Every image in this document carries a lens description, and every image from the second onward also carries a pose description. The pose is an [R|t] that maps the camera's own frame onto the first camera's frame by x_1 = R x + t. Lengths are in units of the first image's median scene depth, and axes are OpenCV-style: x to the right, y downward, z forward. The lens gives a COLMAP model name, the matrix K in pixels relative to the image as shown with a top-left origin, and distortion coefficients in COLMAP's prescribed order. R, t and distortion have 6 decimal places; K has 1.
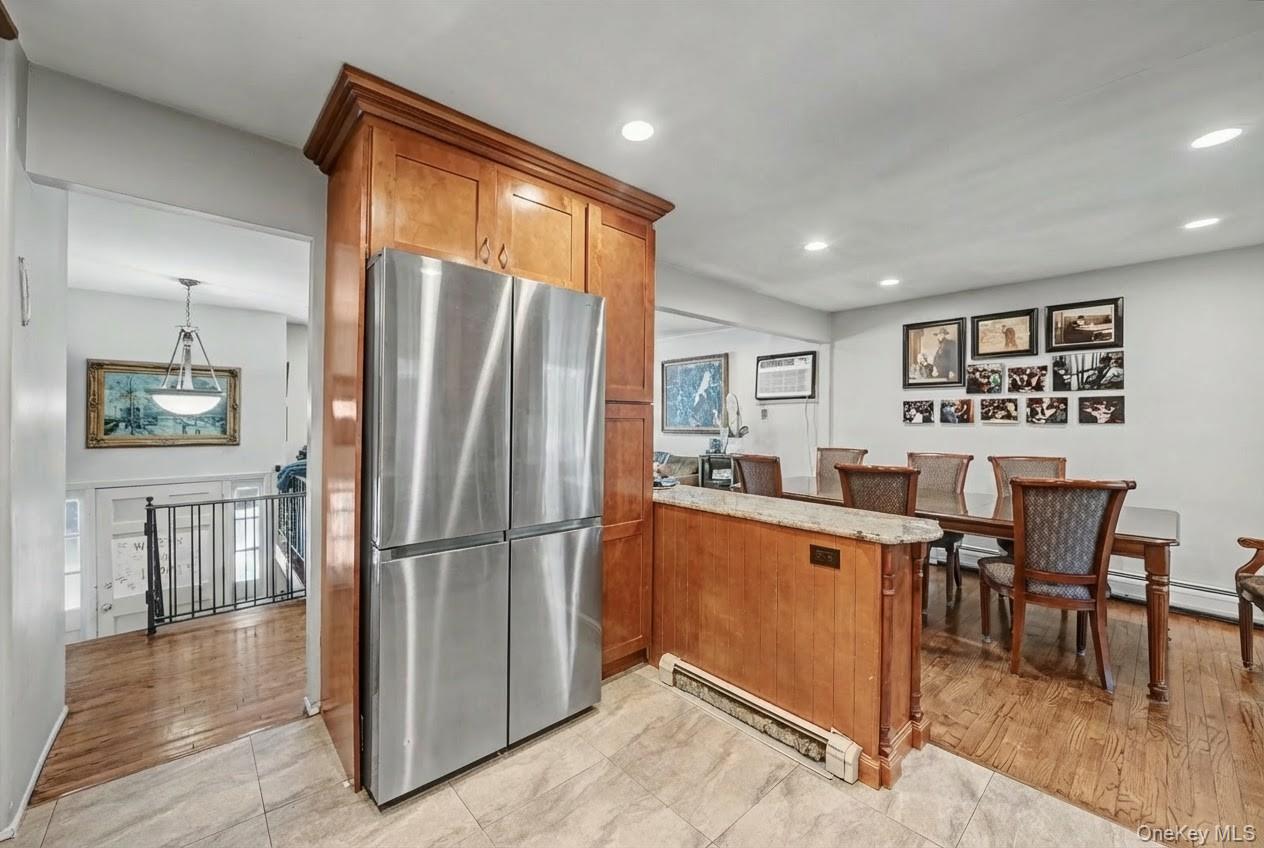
lens RADIAL K [[519.2, 0, 624.6], [0, 519.2, 420.9], [0, 0, 1]] dist [-0.000927, -0.000125]
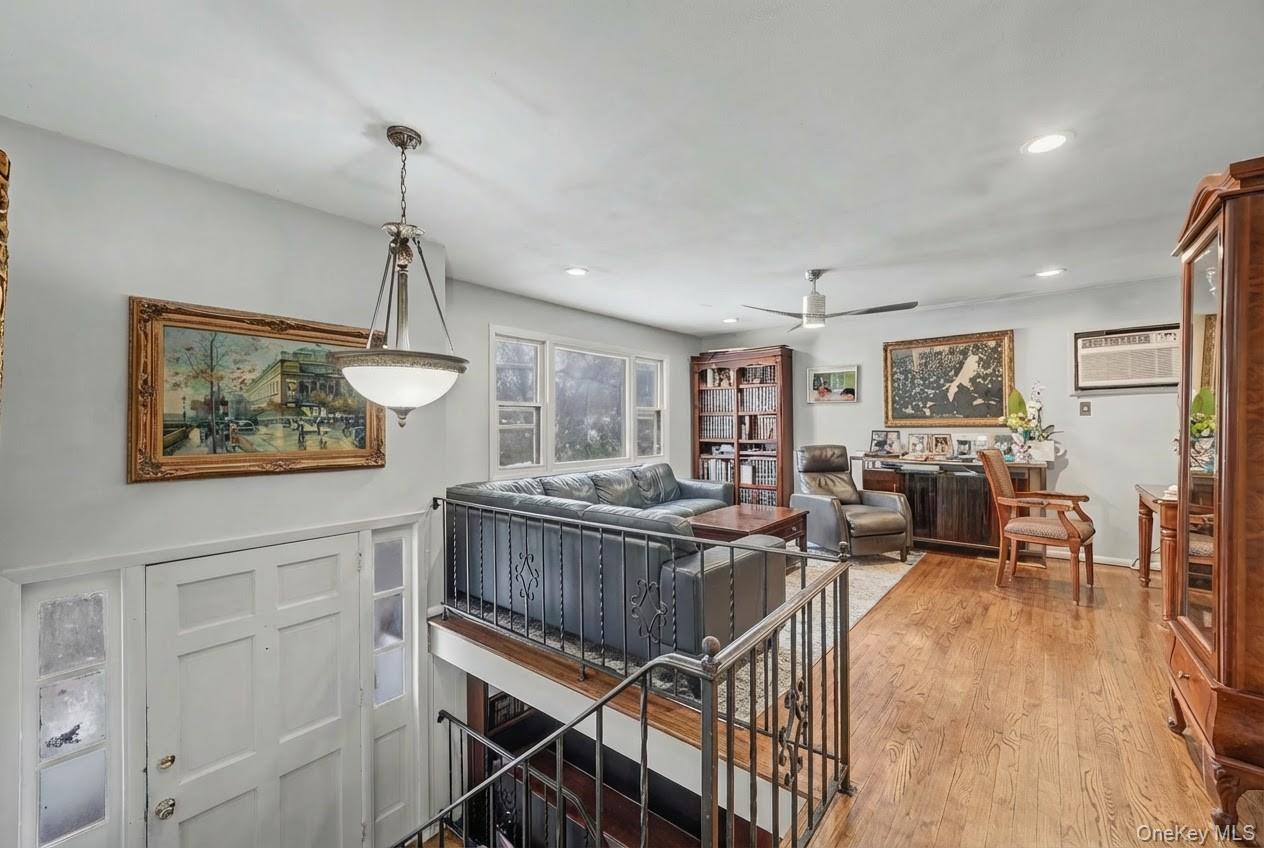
lens RADIAL K [[519.2, 0, 624.6], [0, 519.2, 420.9], [0, 0, 1]] dist [-0.000927, -0.000125]
pose [[0.987448, -0.010225, 0.157615, -0.625070], [0.011969, 0.999877, -0.010121, 0.005230], [-0.157492, 0.011881, 0.987449, 0.431567]]
